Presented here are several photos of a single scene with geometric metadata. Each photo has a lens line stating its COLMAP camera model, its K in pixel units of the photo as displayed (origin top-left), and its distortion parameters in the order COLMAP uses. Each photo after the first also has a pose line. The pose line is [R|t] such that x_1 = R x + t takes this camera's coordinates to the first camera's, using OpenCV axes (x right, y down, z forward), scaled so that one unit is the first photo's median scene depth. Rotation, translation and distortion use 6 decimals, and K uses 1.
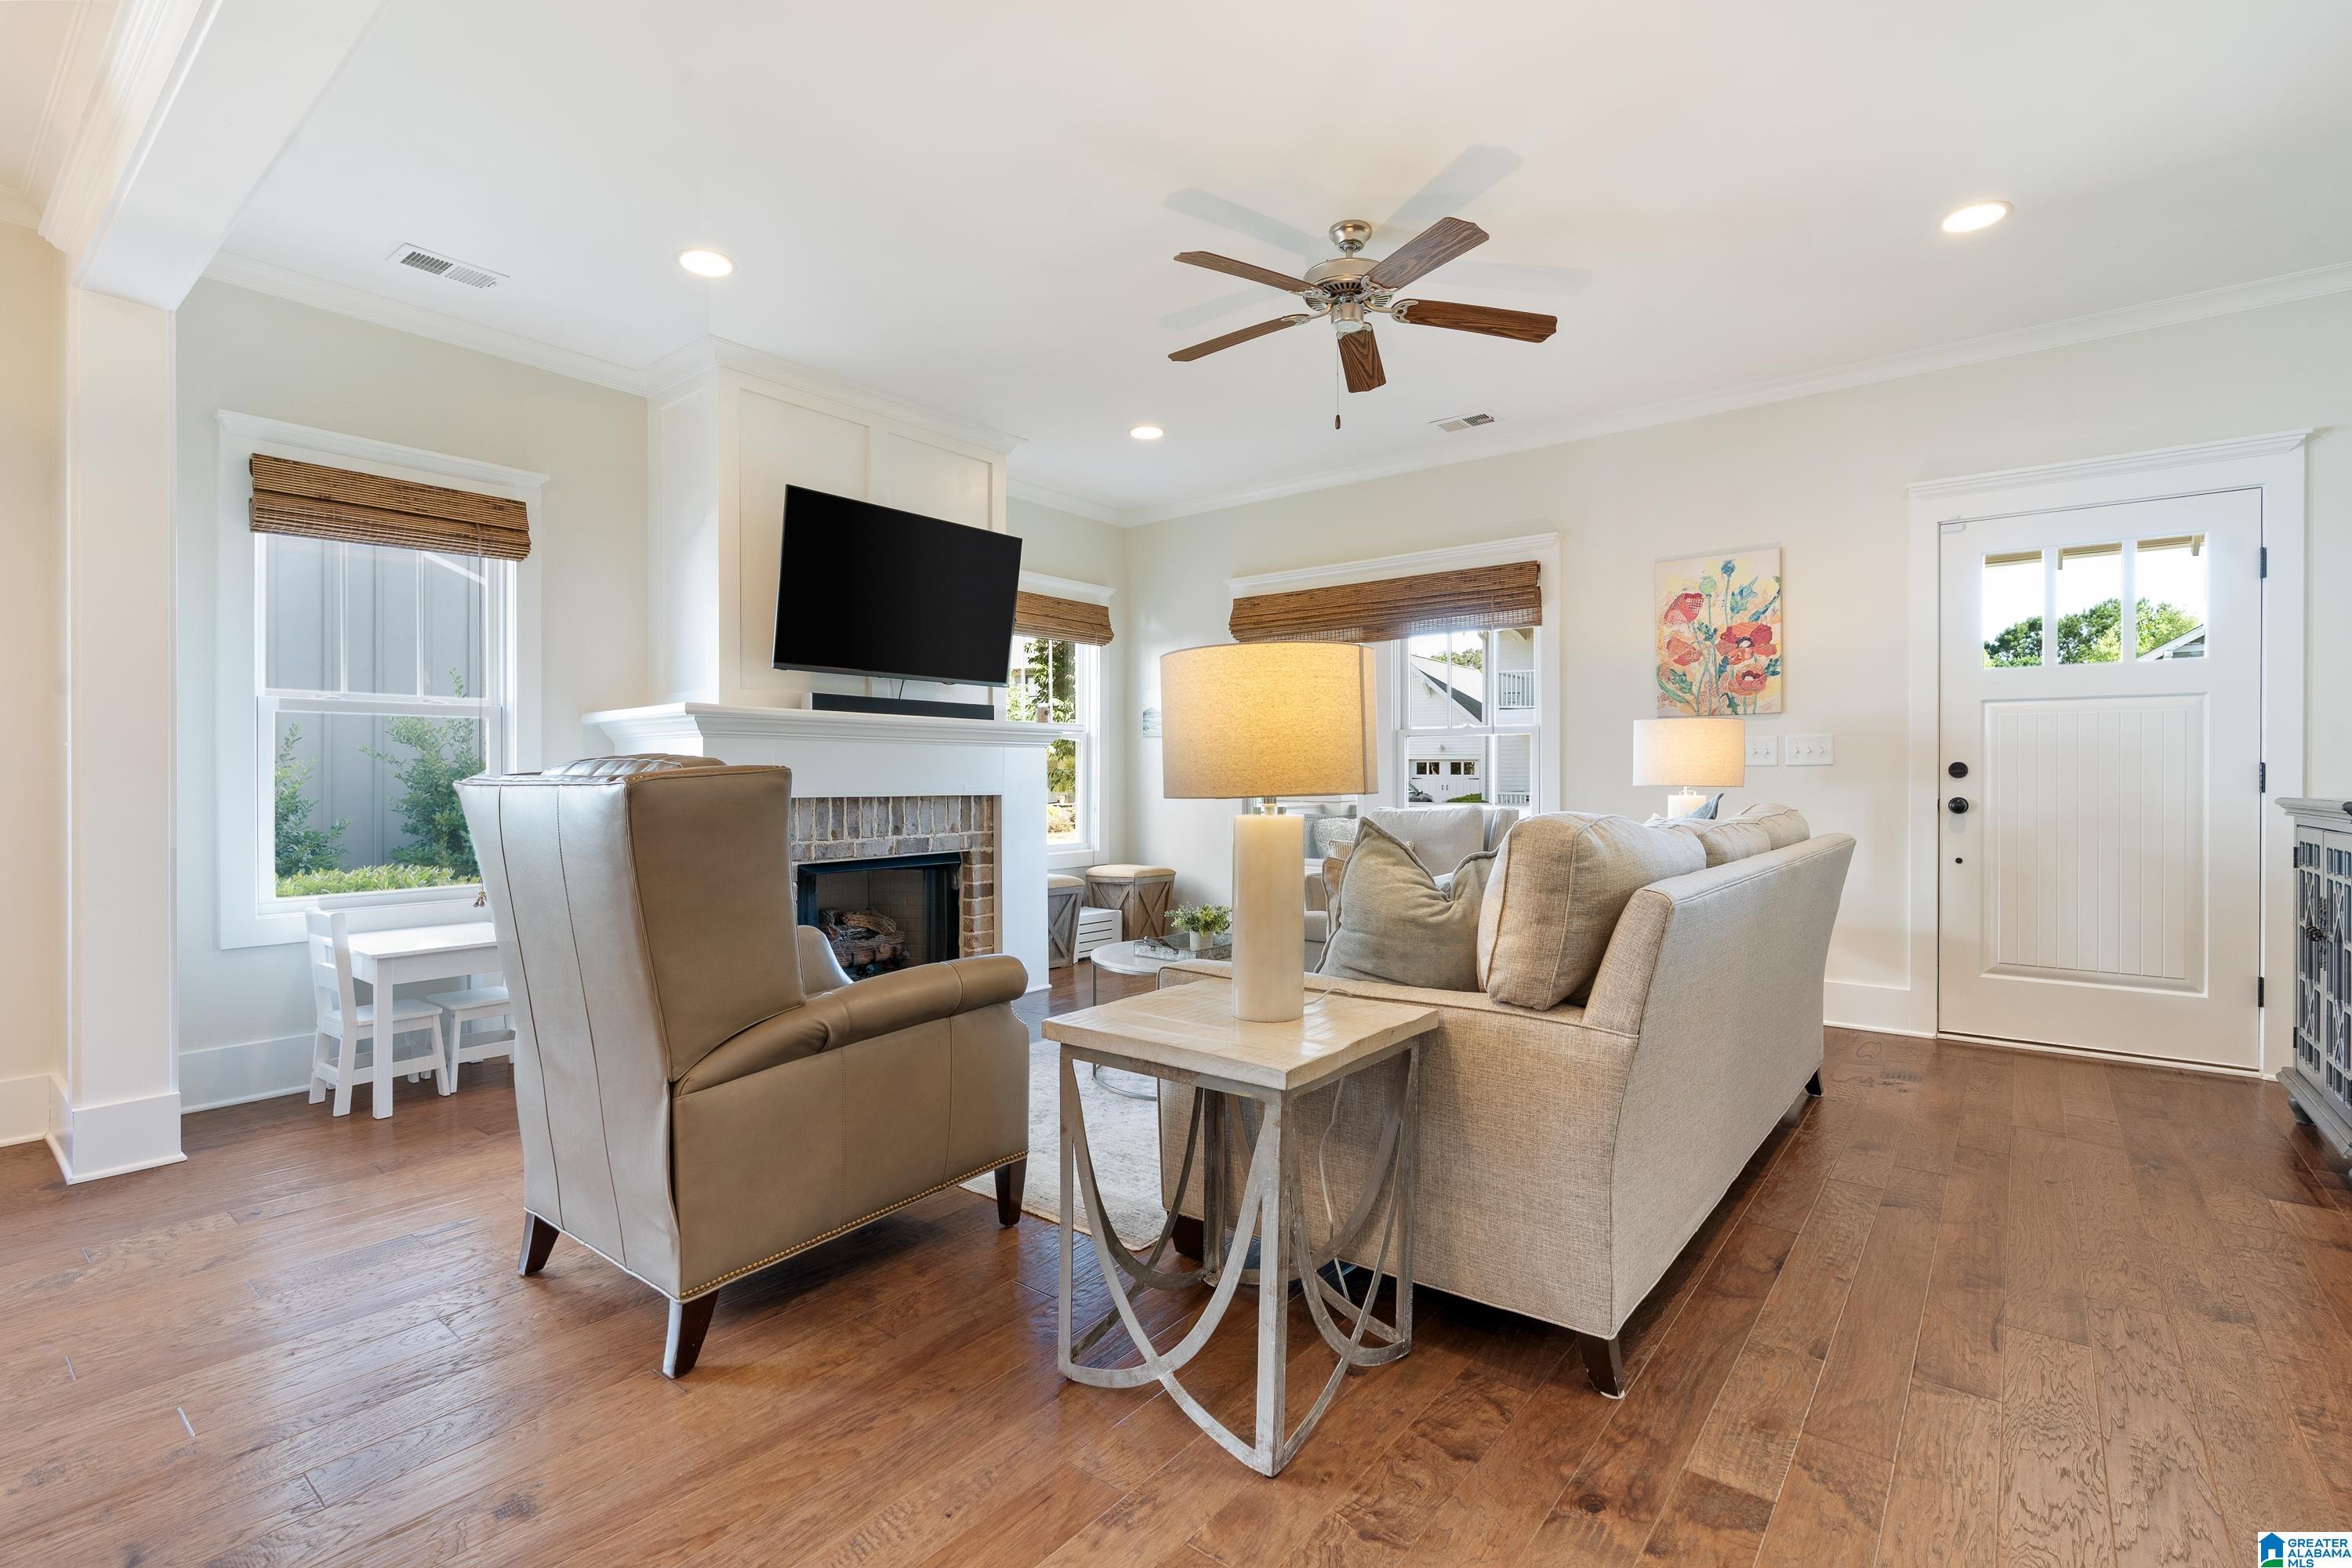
lens RADIAL K [[1068.5, 0, 1170.9], [0, 1068.5, 769.9], [0, 0, 1]] dist [-0.010473, 0.001924]
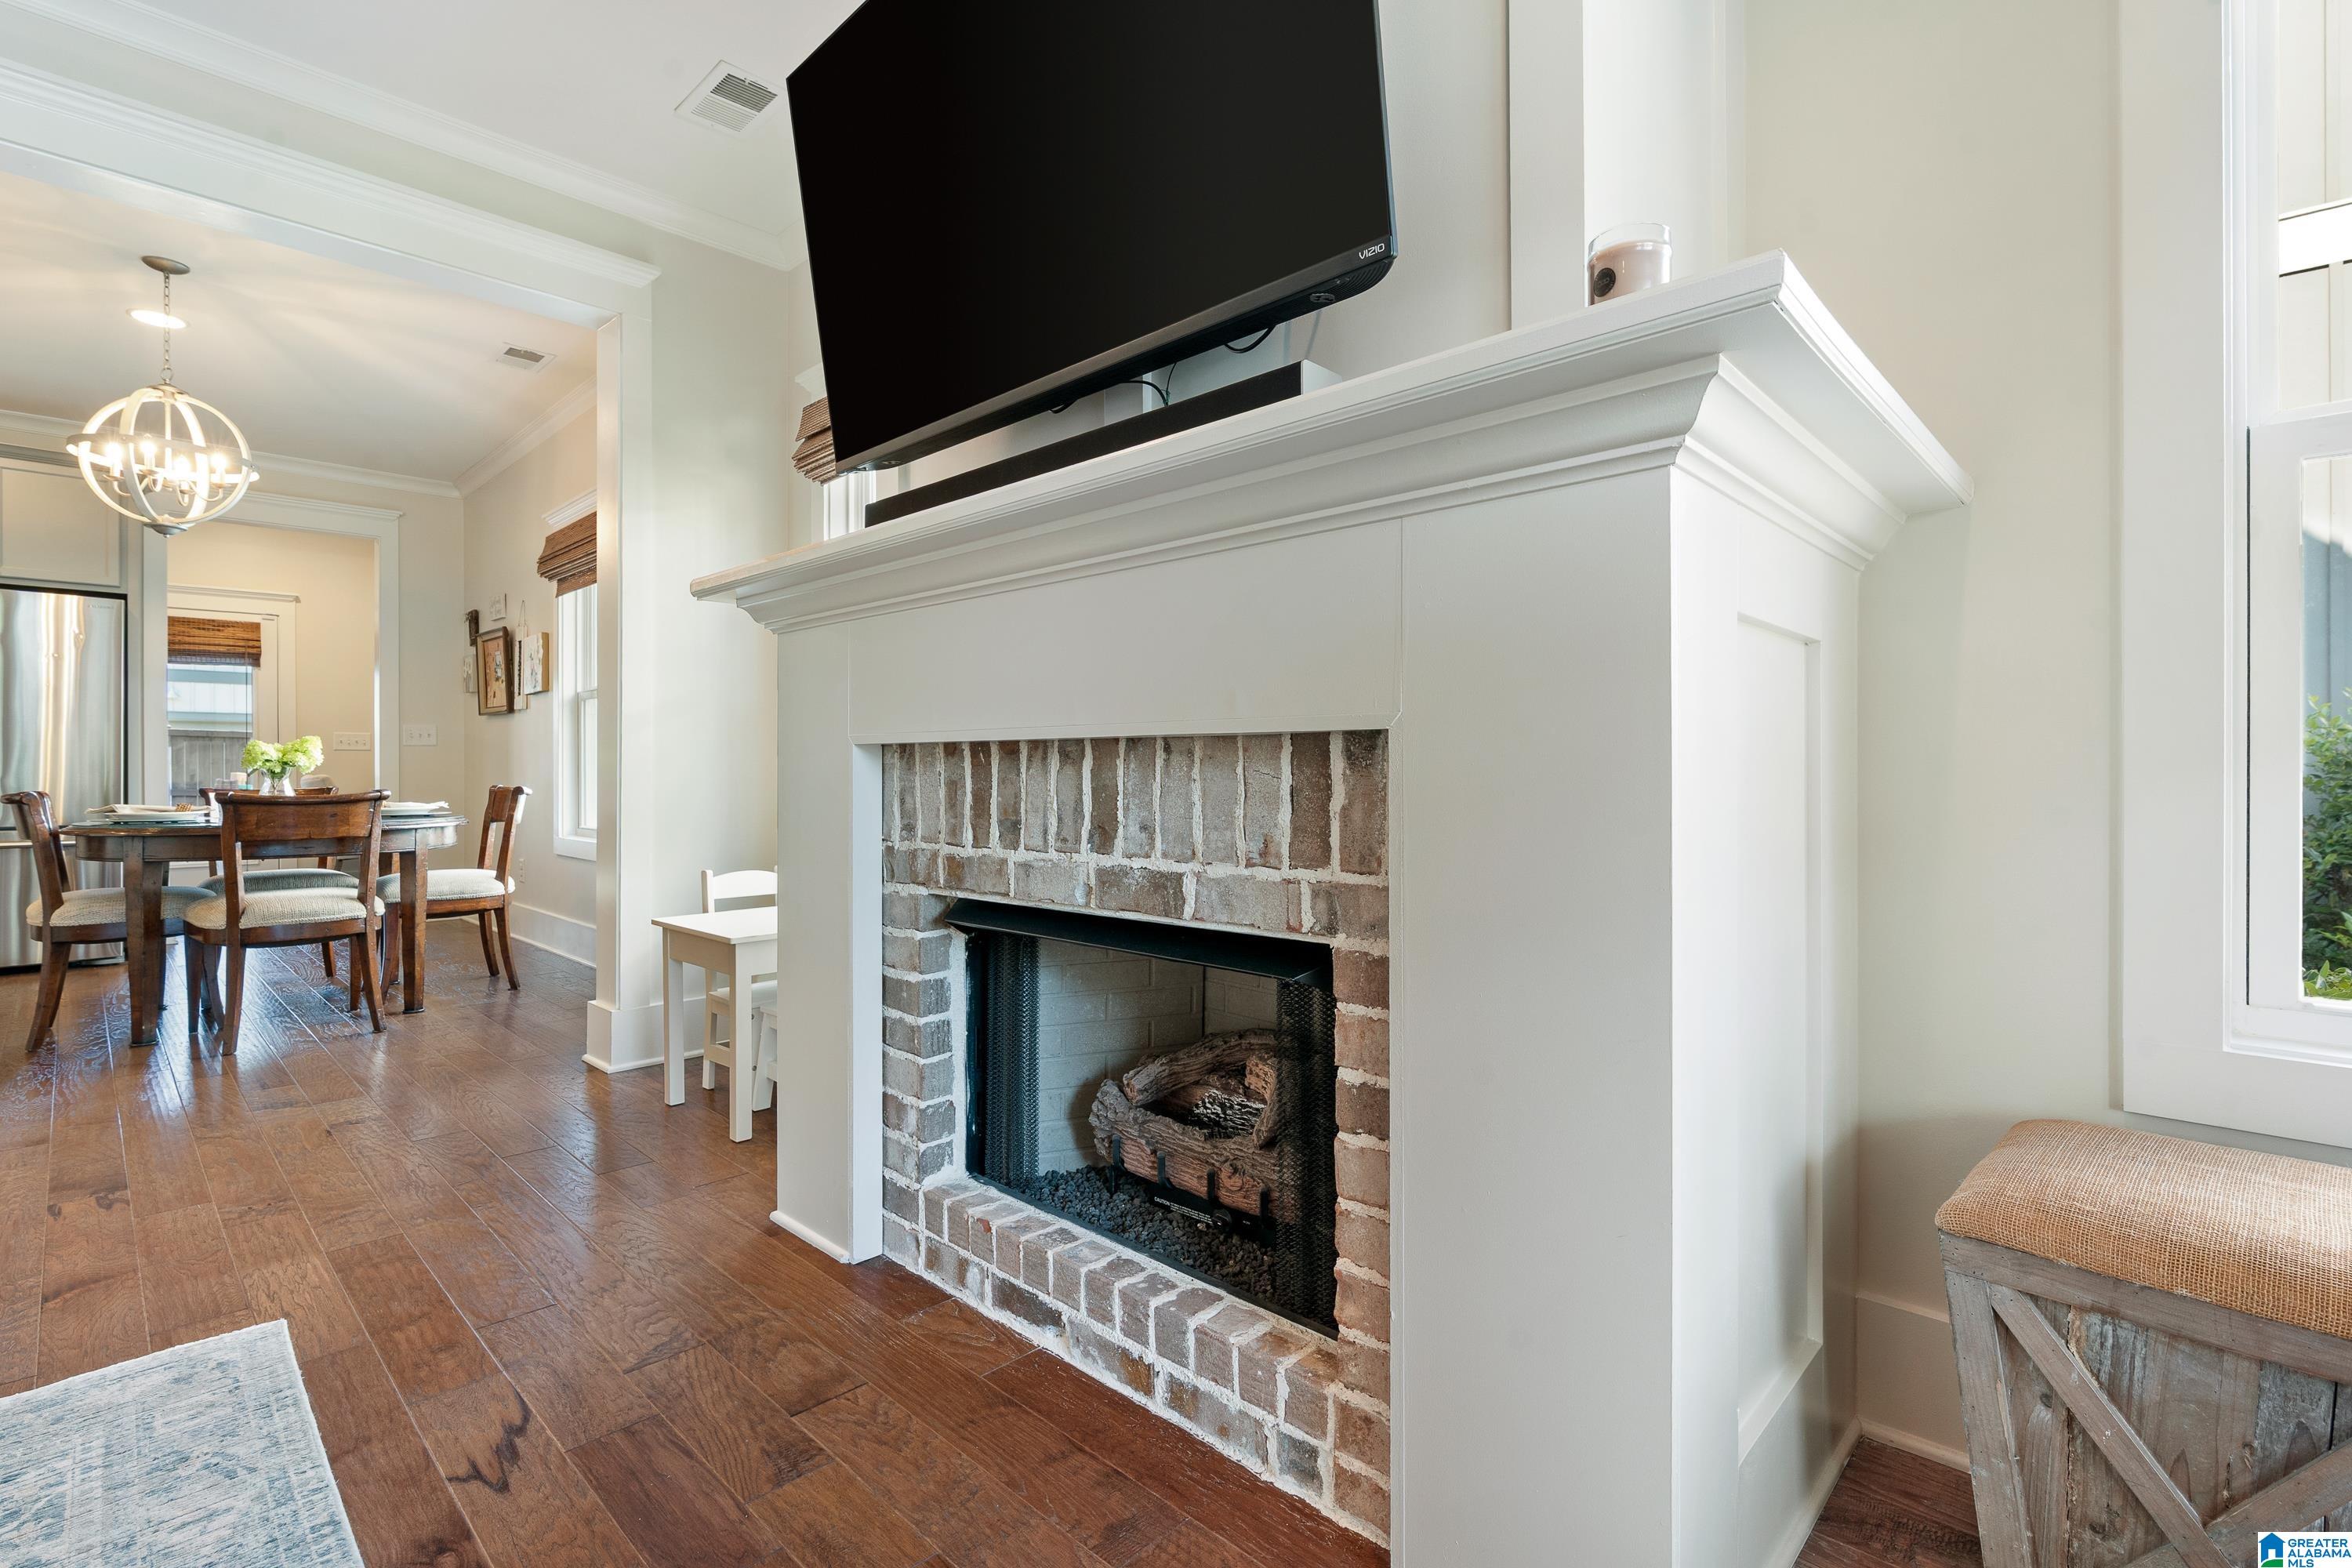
lens RADIAL K [[1068.5, 0, 1170.9], [0, 1068.5, 769.9], [0, 0, 1]] dist [-0.010473, 0.001924]
pose [[-0.088349, 0.002520, -0.996086, 0.080203], [0.009732, 0.999951, 0.001667, 0.038193], [0.996042, -0.009547, -0.088369, 1.148687]]
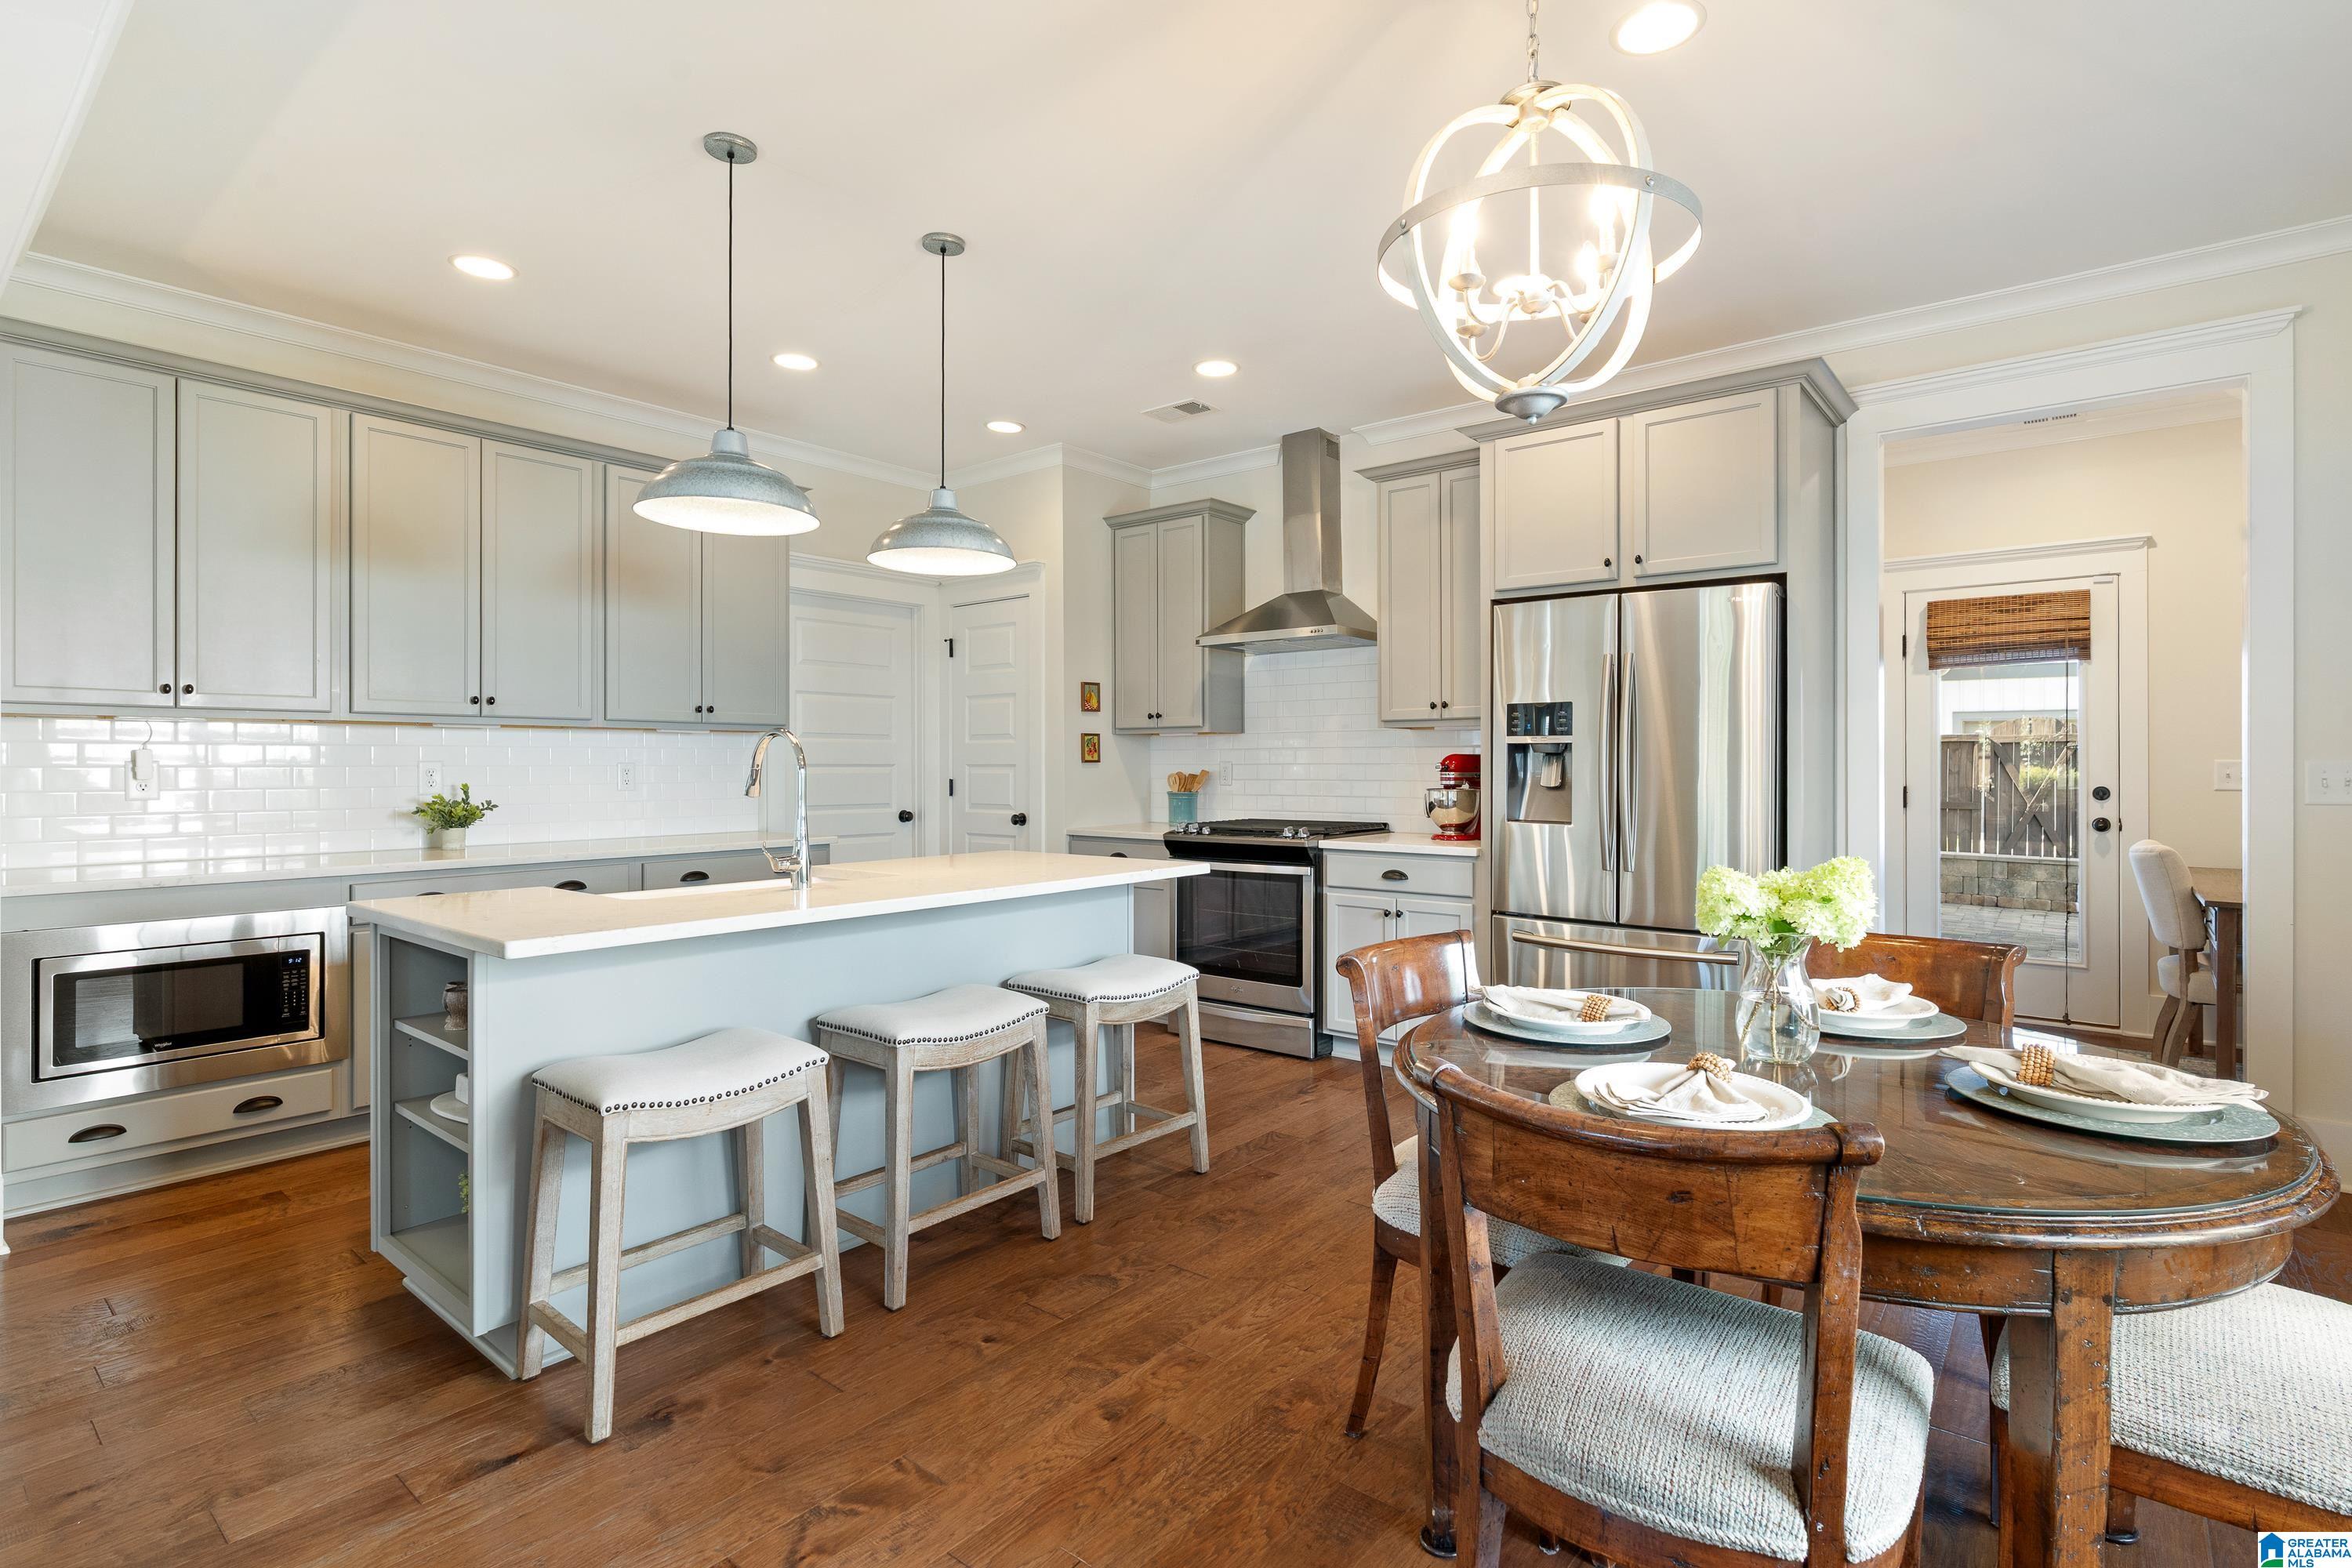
lens RADIAL K [[1124.3, 0, 1184.1], [0, 1124.3, 767.3], [0, 0, 1]] dist [-0.013635, -0.000017]
pose [[-0.999973, 0.003261, 0.006622, -0.591566], [0.003241, 0.999990, -0.002978, -0.030195], [-0.006632, -0.002956, -0.999974, 0.669797]]
